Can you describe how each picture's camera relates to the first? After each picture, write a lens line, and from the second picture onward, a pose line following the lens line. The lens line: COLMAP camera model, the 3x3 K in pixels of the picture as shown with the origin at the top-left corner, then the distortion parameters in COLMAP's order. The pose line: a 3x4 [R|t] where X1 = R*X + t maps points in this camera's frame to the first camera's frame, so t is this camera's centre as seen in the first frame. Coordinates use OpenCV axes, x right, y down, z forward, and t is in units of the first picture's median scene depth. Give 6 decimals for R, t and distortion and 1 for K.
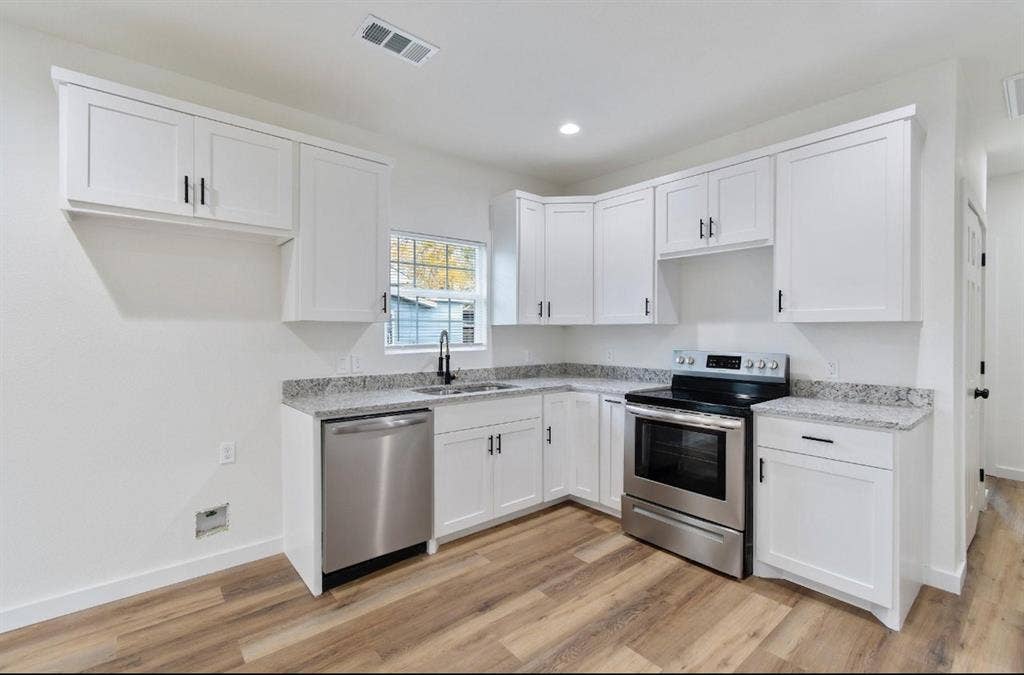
lens RADIAL K [[451.9, 0, 515.5], [0, 451.9, 330.8], [0, 0, 1]] dist [0.004000, -0.000602]
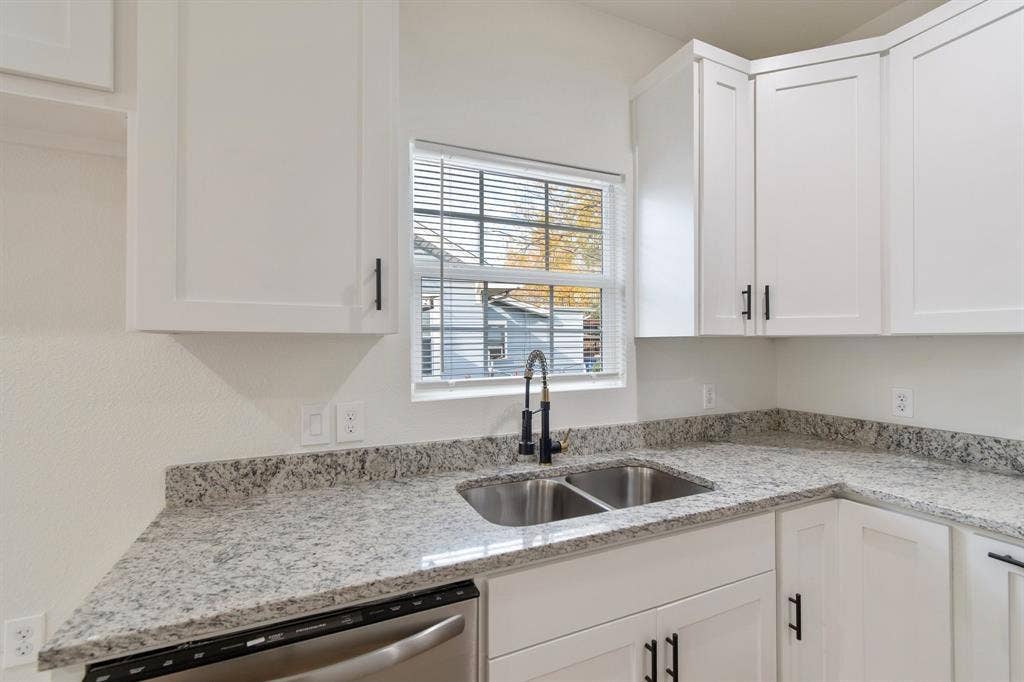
lens RADIAL K [[445.9, 0, 515.2], [0, 445.9, 340.6], [0, 0, 1]] dist [0.003512, 0.000123]
pose [[0.964071, -0.003055, -0.265627, -0.057912], [0.002700, 0.999995, -0.001703, -0.009652], [0.265631, 0.000925, 0.964074, 0.560533]]
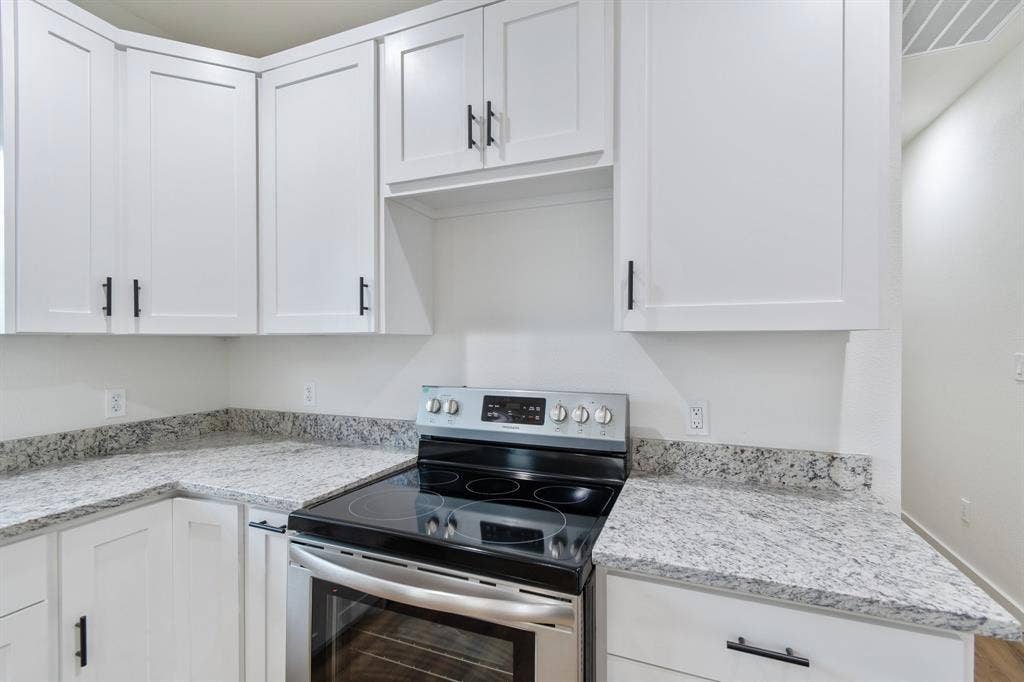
lens RADIAL K [[445.9, 0, 508.1], [0, 445.9, 343.1], [0, 0, 1]] dist [0.003512, 0.000123]
pose [[0.894476, -0.006128, 0.447074, 0.222116], [0.002924, 0.999965, 0.007857, -0.008577], [-0.447107, -0.005720, 0.894462, 0.531853]]
